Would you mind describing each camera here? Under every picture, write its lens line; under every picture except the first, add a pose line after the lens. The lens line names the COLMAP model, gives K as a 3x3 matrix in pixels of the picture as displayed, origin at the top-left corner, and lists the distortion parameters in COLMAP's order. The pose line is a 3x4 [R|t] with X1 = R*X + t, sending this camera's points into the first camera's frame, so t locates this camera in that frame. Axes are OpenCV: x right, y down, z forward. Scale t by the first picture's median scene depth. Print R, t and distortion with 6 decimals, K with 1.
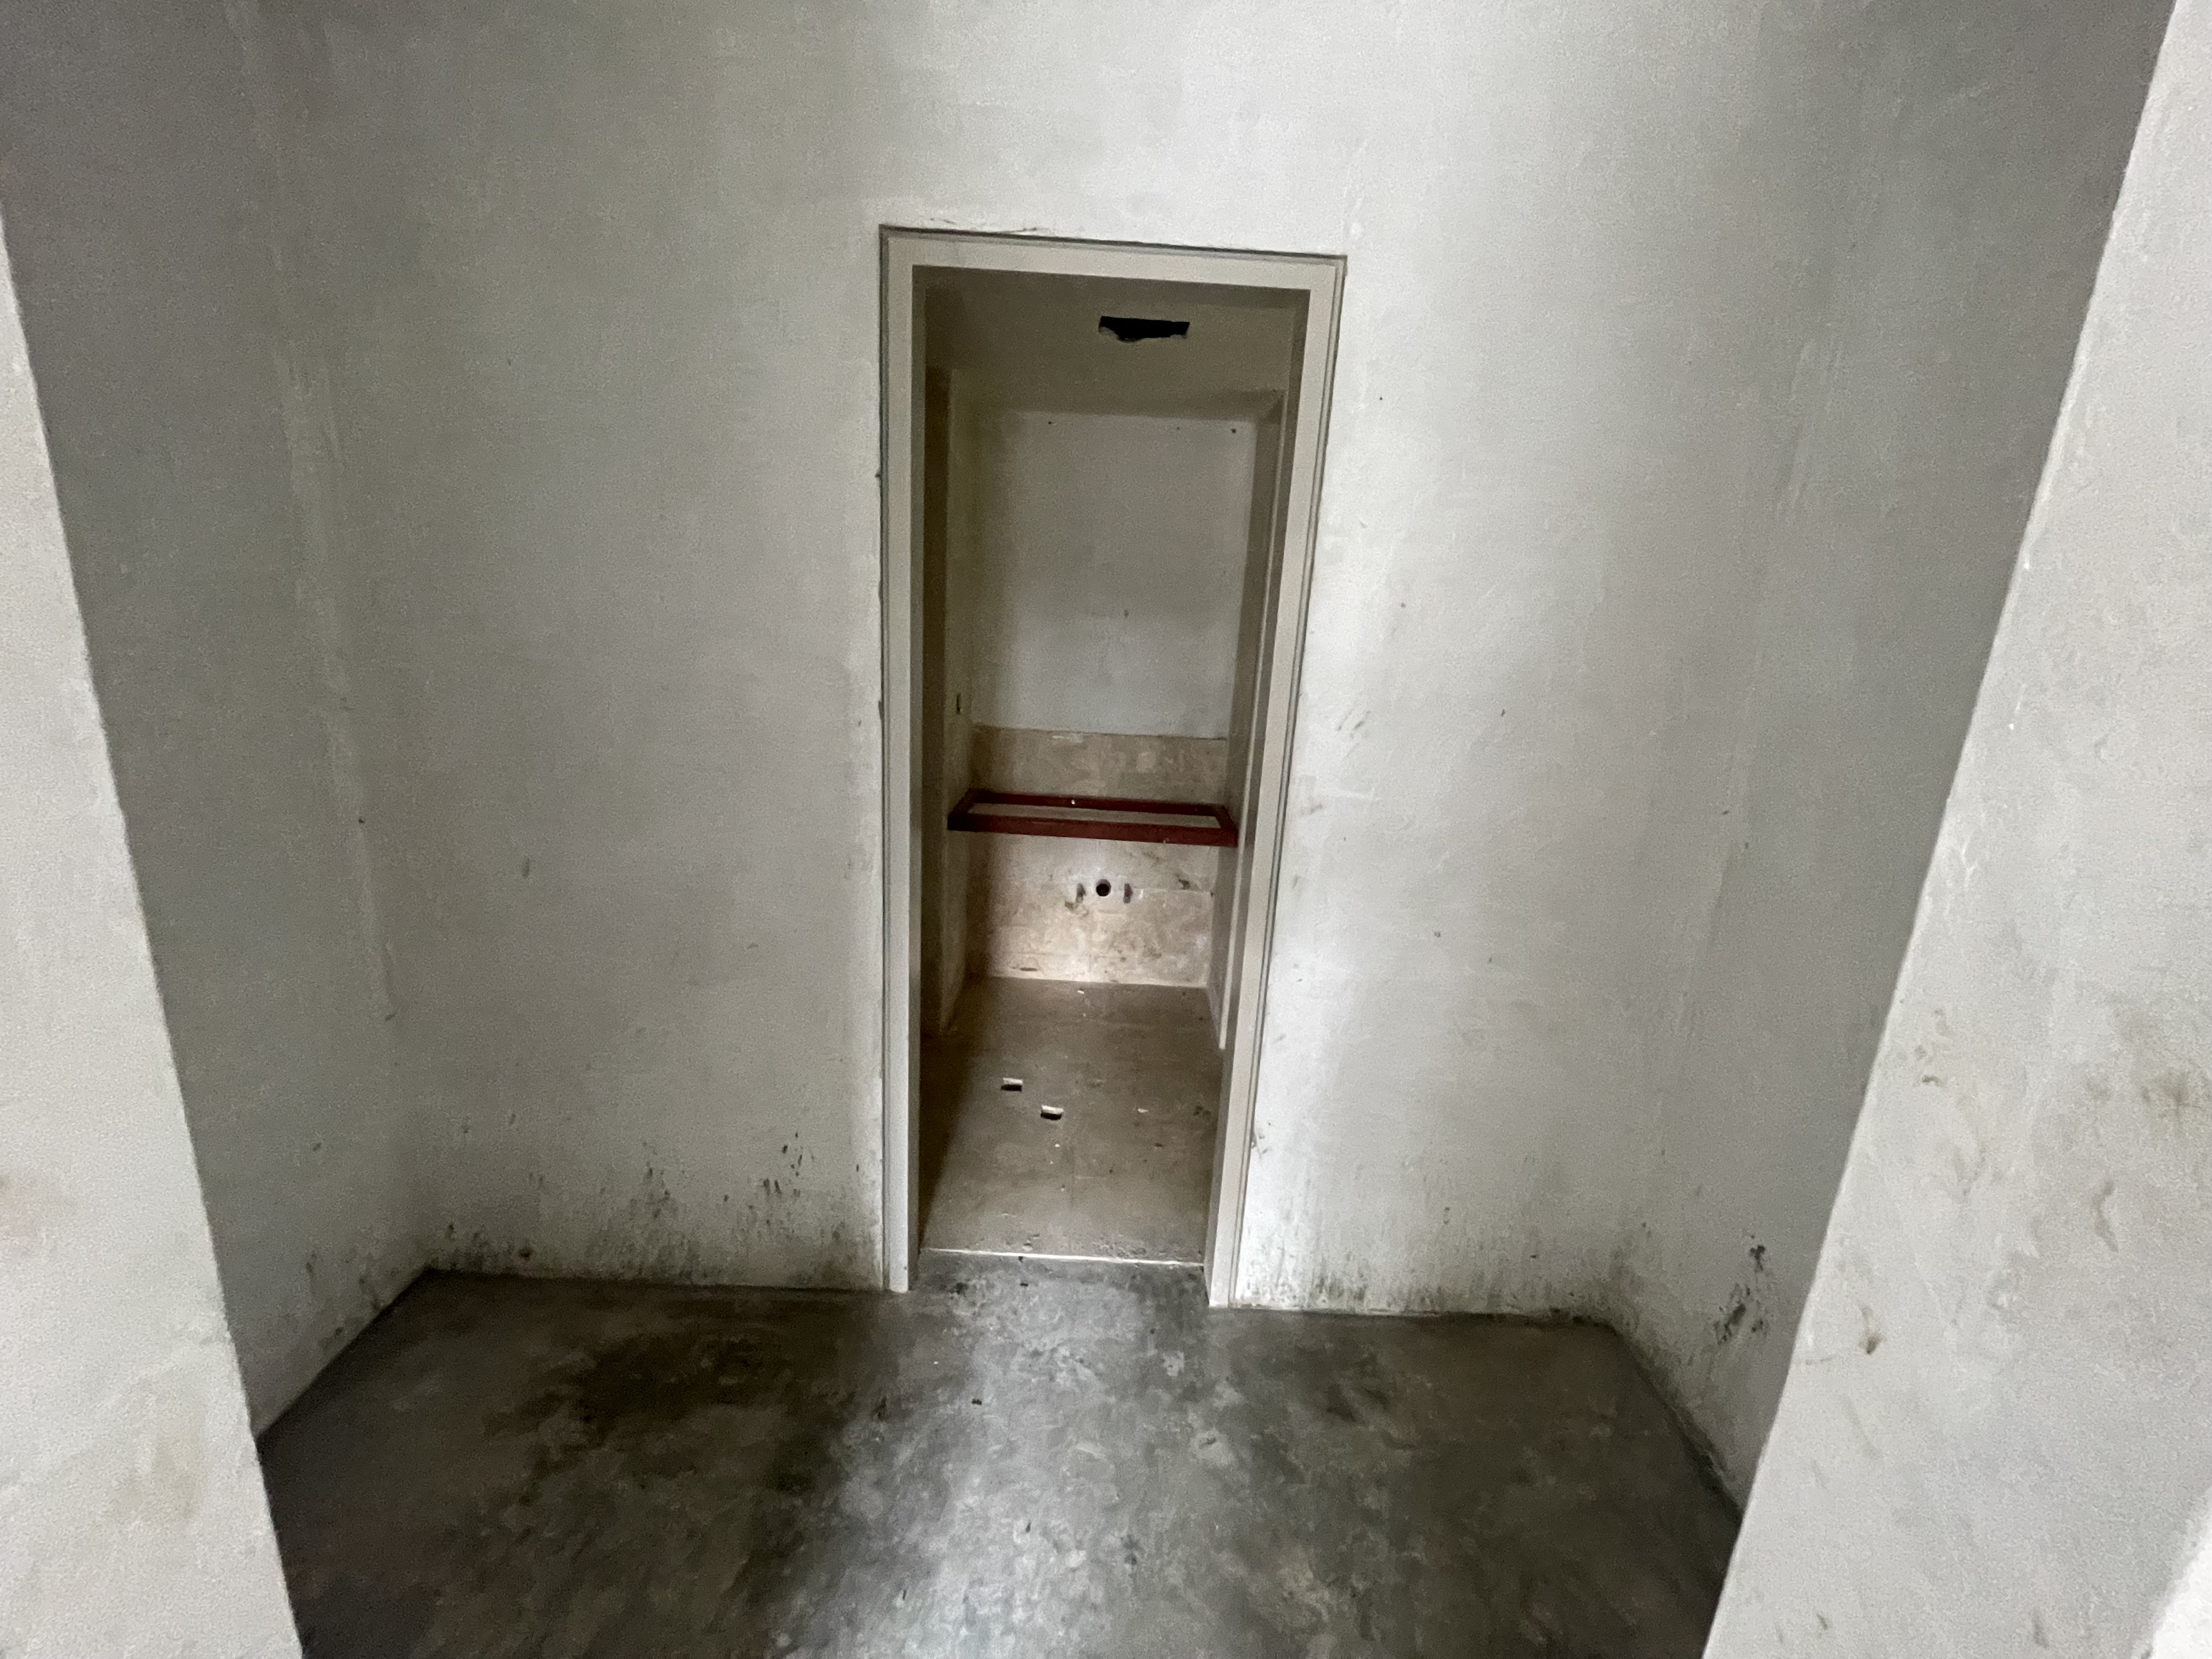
lens RADIAL K [[892.9, 0, 1106.5], [0, 892.9, 823.9], [0, 0, 1]] dist [-0.002723, -0.000112]
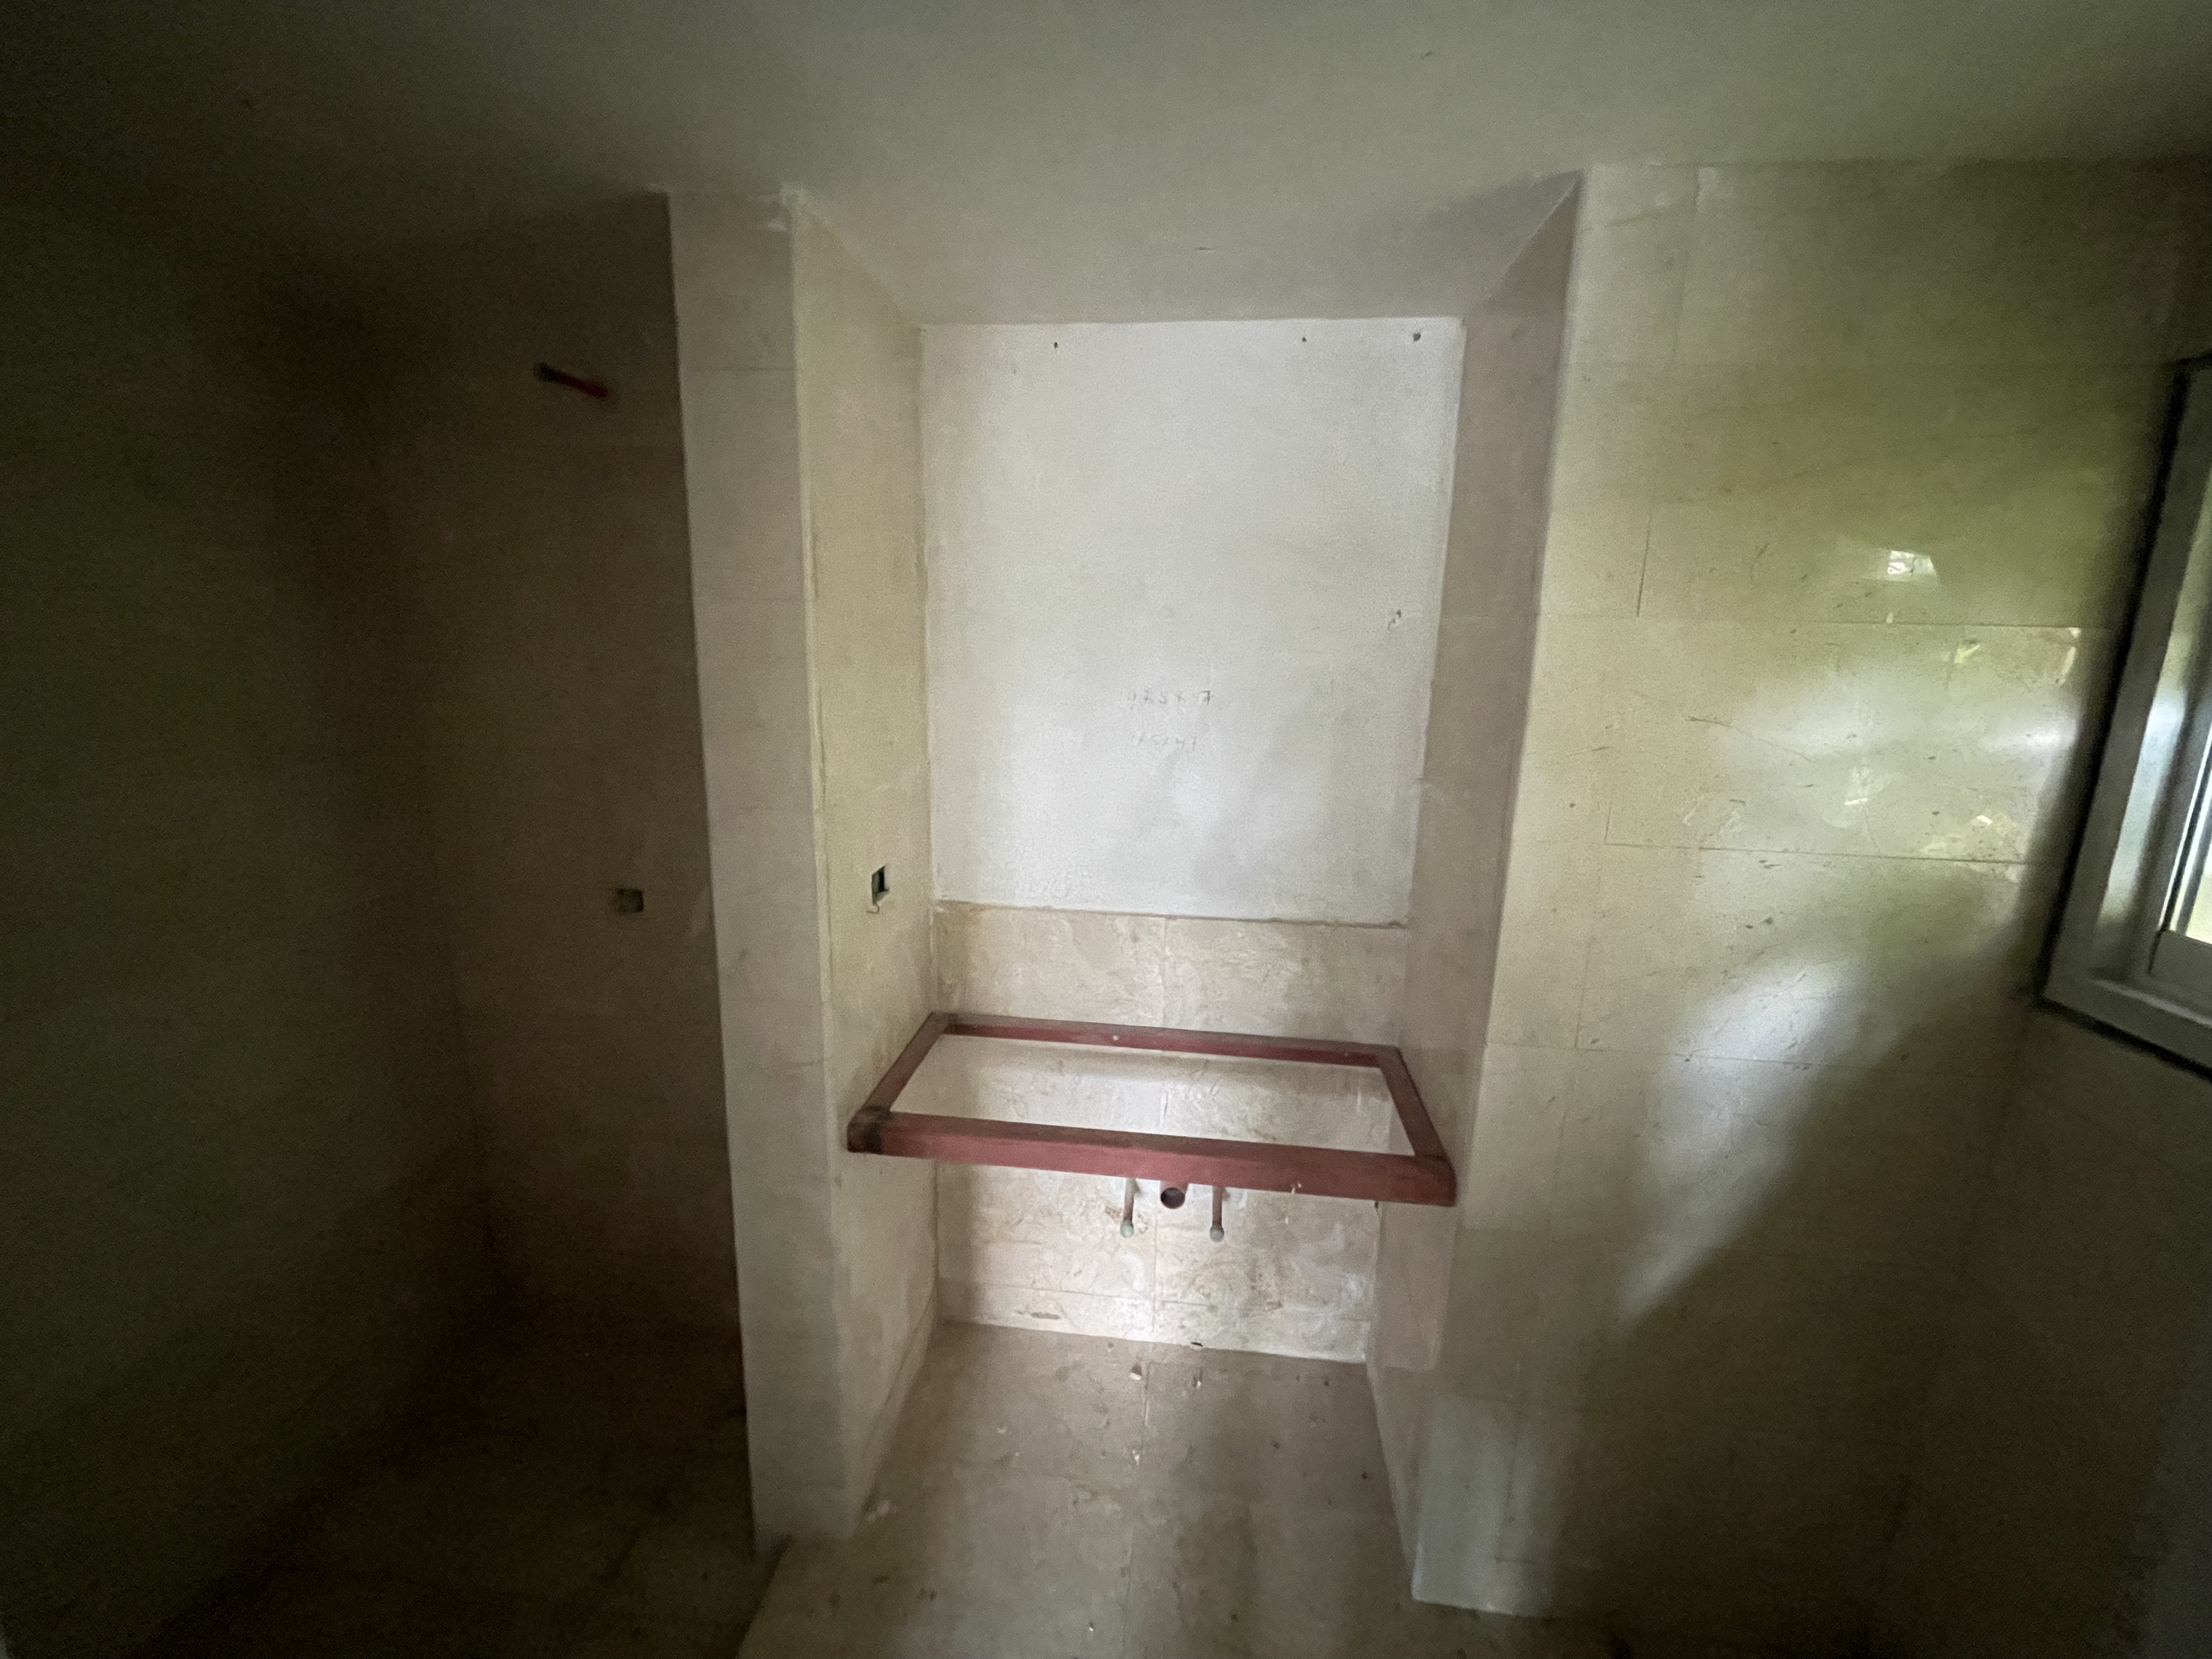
lens RADIAL K [[892.9, 0, 1105.5], [0, 892.9, 827.9], [0, 0, 1]] dist [-0.002723, -0.000112]
pose [[0.993755, -0.013786, -0.110733, 0.018356], [0.009165, 0.999070, -0.042138, -0.125124], [0.111211, 0.040860, 0.992957, 0.434972]]
